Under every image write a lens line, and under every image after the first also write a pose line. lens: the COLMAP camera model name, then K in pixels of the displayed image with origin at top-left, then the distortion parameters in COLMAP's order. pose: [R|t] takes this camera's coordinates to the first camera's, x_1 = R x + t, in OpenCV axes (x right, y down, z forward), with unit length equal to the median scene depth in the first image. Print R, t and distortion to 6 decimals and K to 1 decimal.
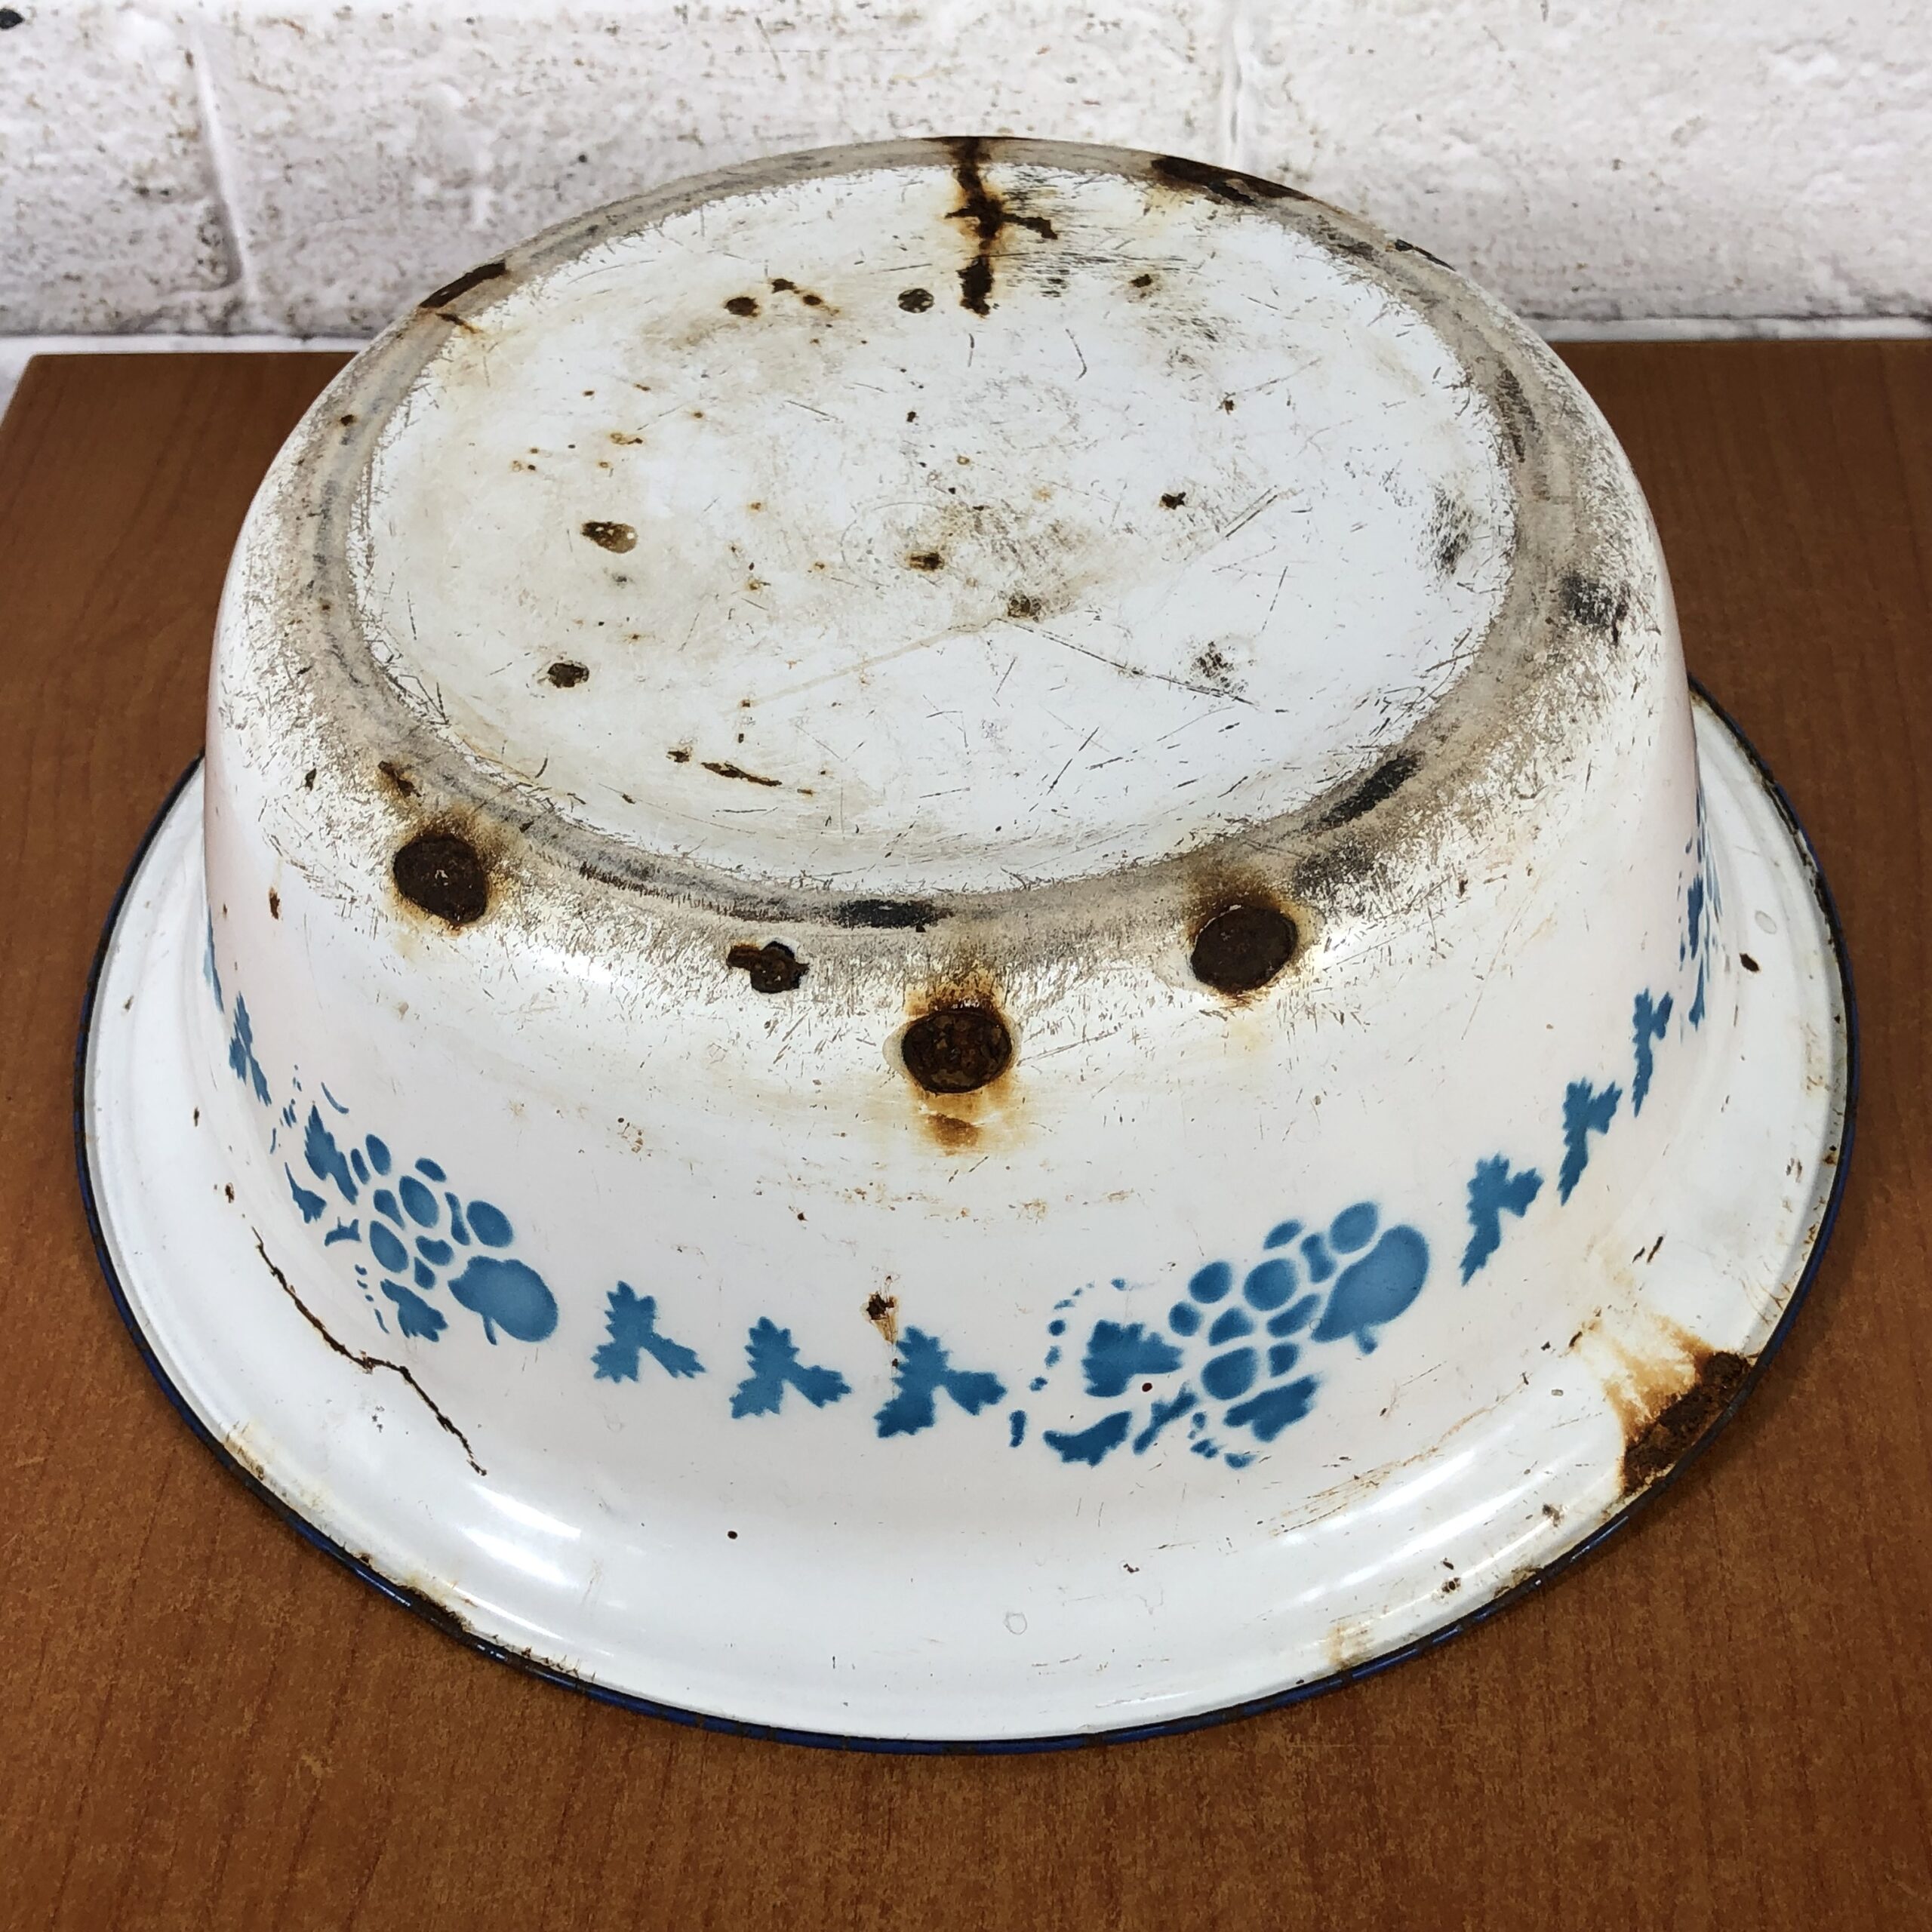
lens RADIAL K [[2591.8, 0, 972.2], [0, 2591.8, 931.7], [0, 0, 1]] dist [0.038234, -0.161948]
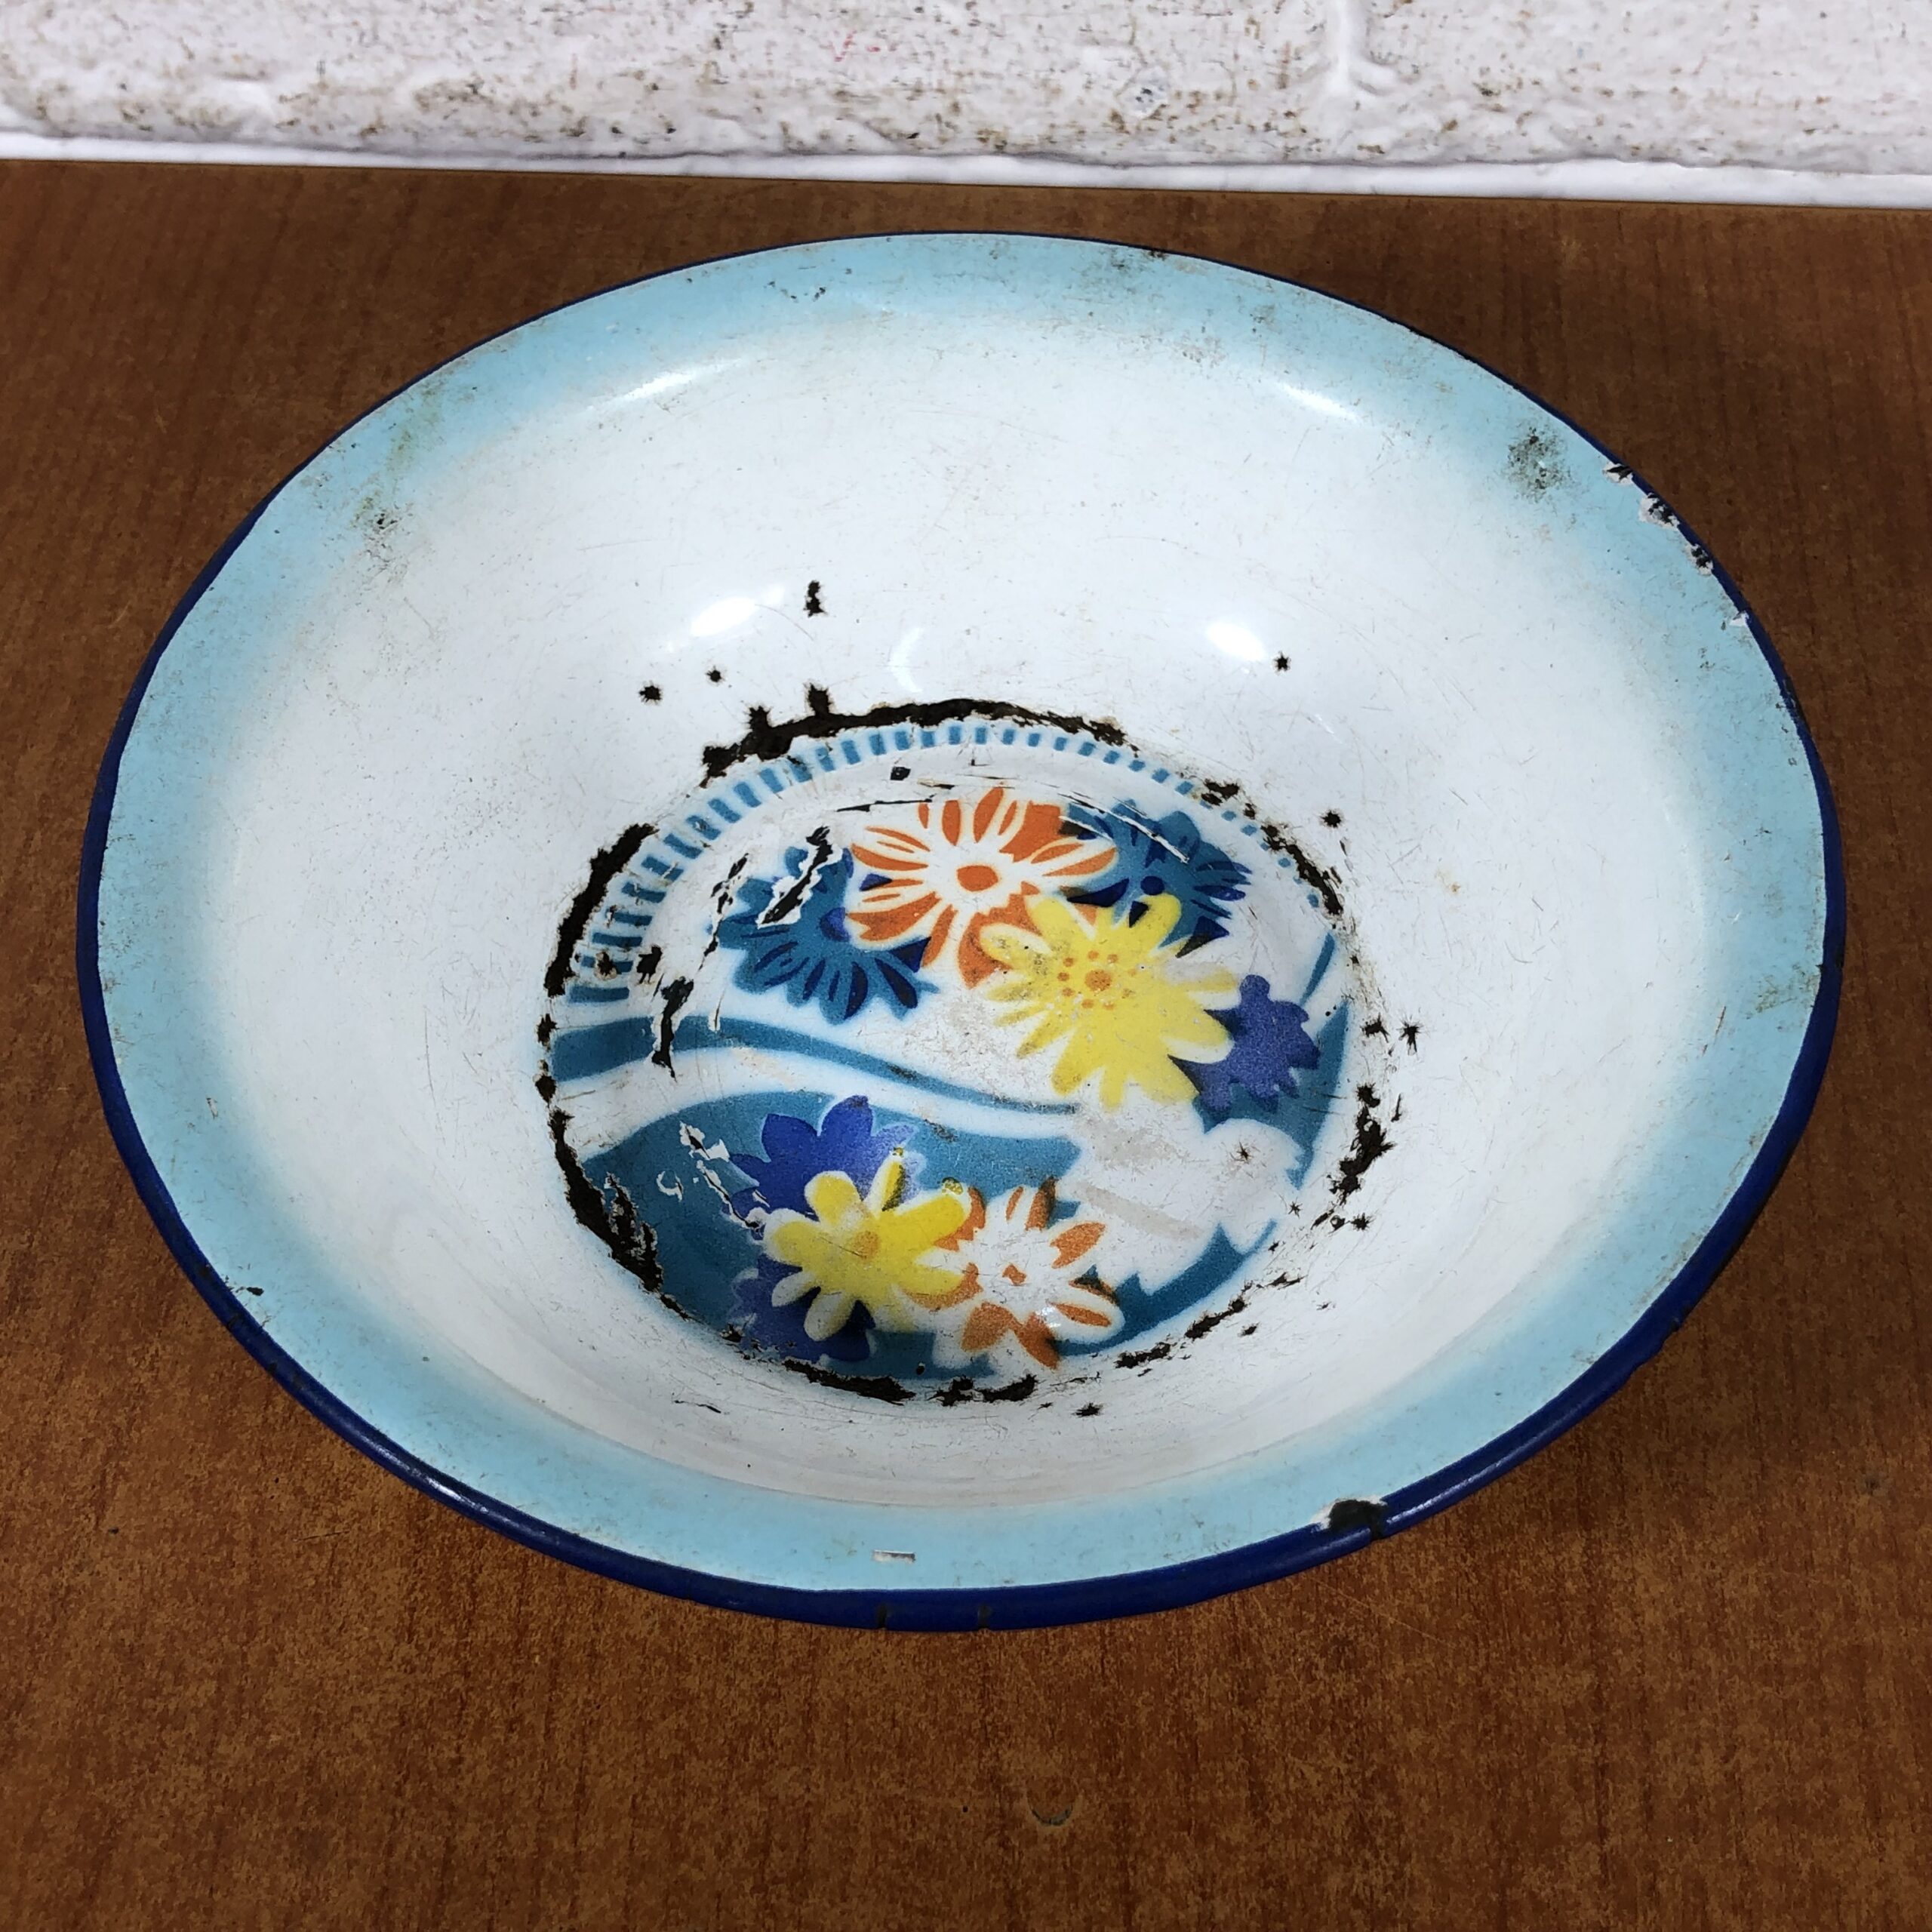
lens RADIAL K [[2619.4, 0, 961.1], [0, 2619.4, 946.1], [0, 0, 1]] dist [0.060848, -0.241323]
pose [[0.999416, 0.033951, -0.003929, 0.007404], [-0.033338, 0.993736, 0.106669, -0.097701], [0.007526, -0.106475, 0.994287, 0.262878]]
